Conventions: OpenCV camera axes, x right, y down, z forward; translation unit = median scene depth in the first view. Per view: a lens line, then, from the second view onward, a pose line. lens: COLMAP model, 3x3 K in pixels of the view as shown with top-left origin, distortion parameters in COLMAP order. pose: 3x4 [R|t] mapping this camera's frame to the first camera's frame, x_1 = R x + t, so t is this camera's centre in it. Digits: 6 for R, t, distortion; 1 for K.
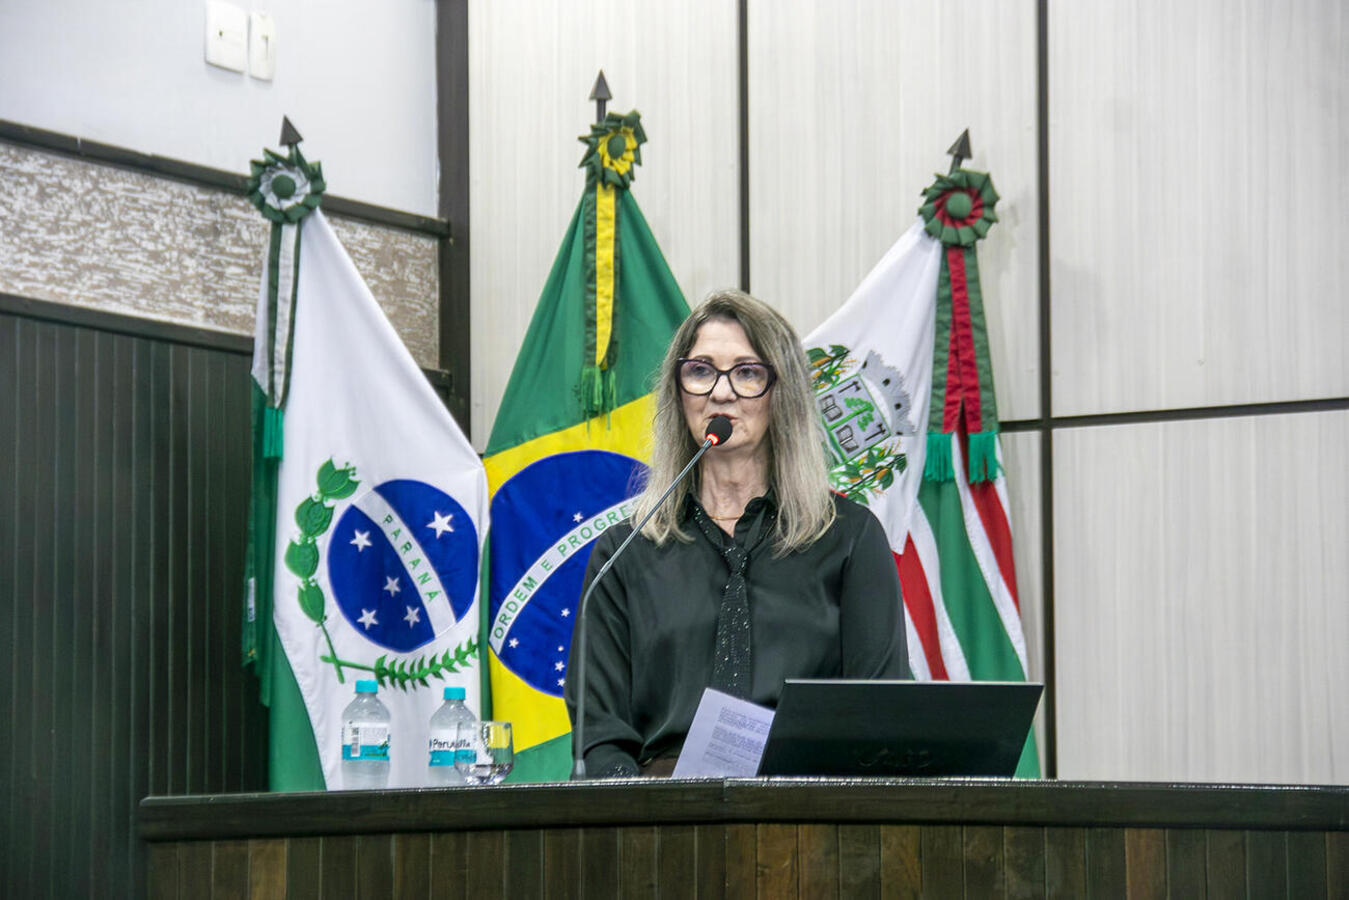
lens RADIAL K [[5403.2, 0, 674.5], [0, 5403.2, 450.0], [0, 0, 1]] dist [1.368131, -1.463864]
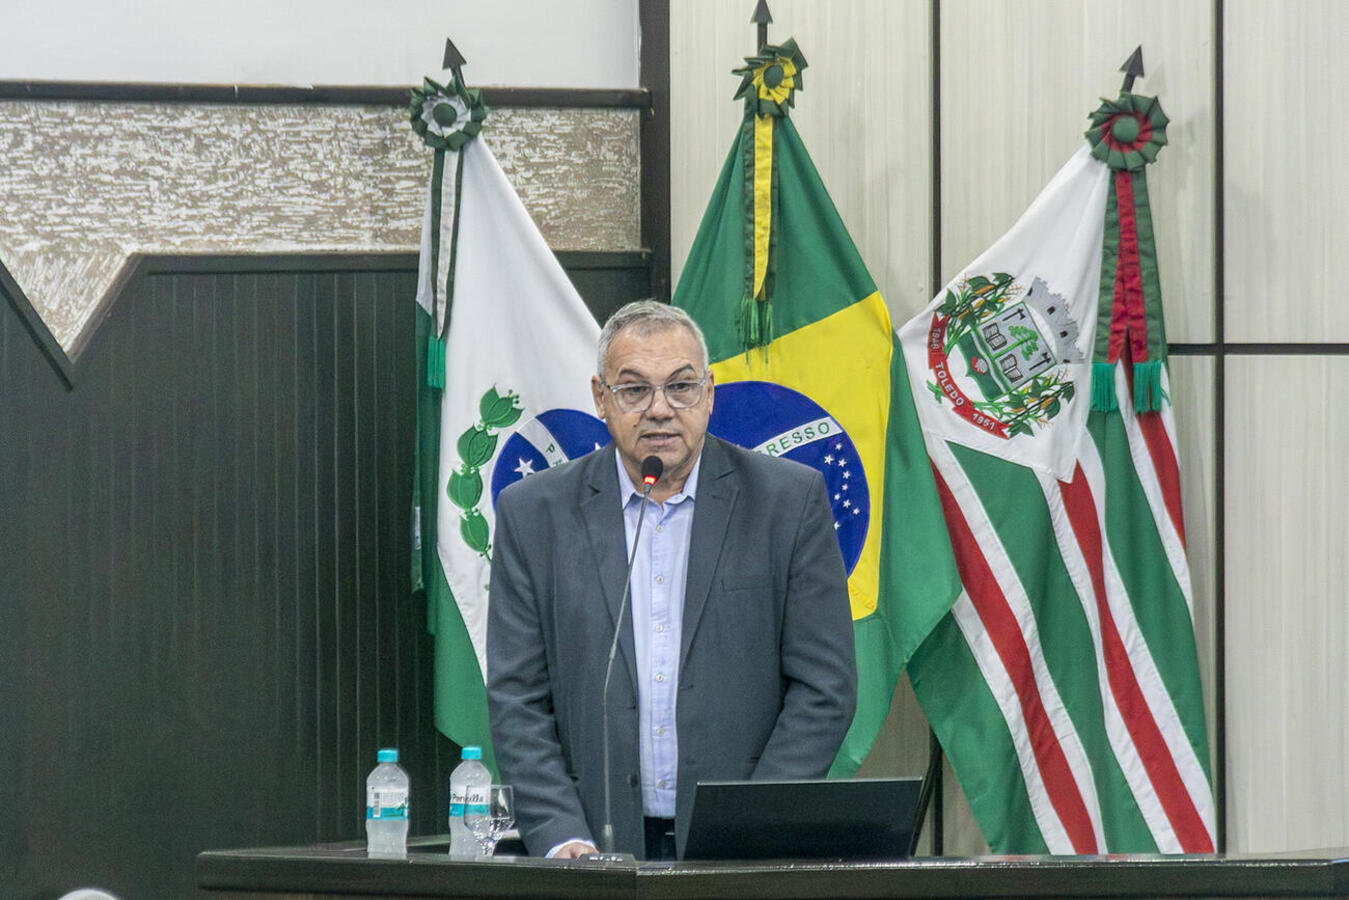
lens RADIAL K [[8549.4, 0, 674.5], [0, 8549.4, 450.0], [0, 0, 1]] dist [1.966375, 12.149452]
pose [[0.995092, 0.000123, -0.098951, 0.125195], [0.007911, 0.996699, 0.080798, -0.113636], [0.098634, -0.081184, 0.991807, -0.554296]]
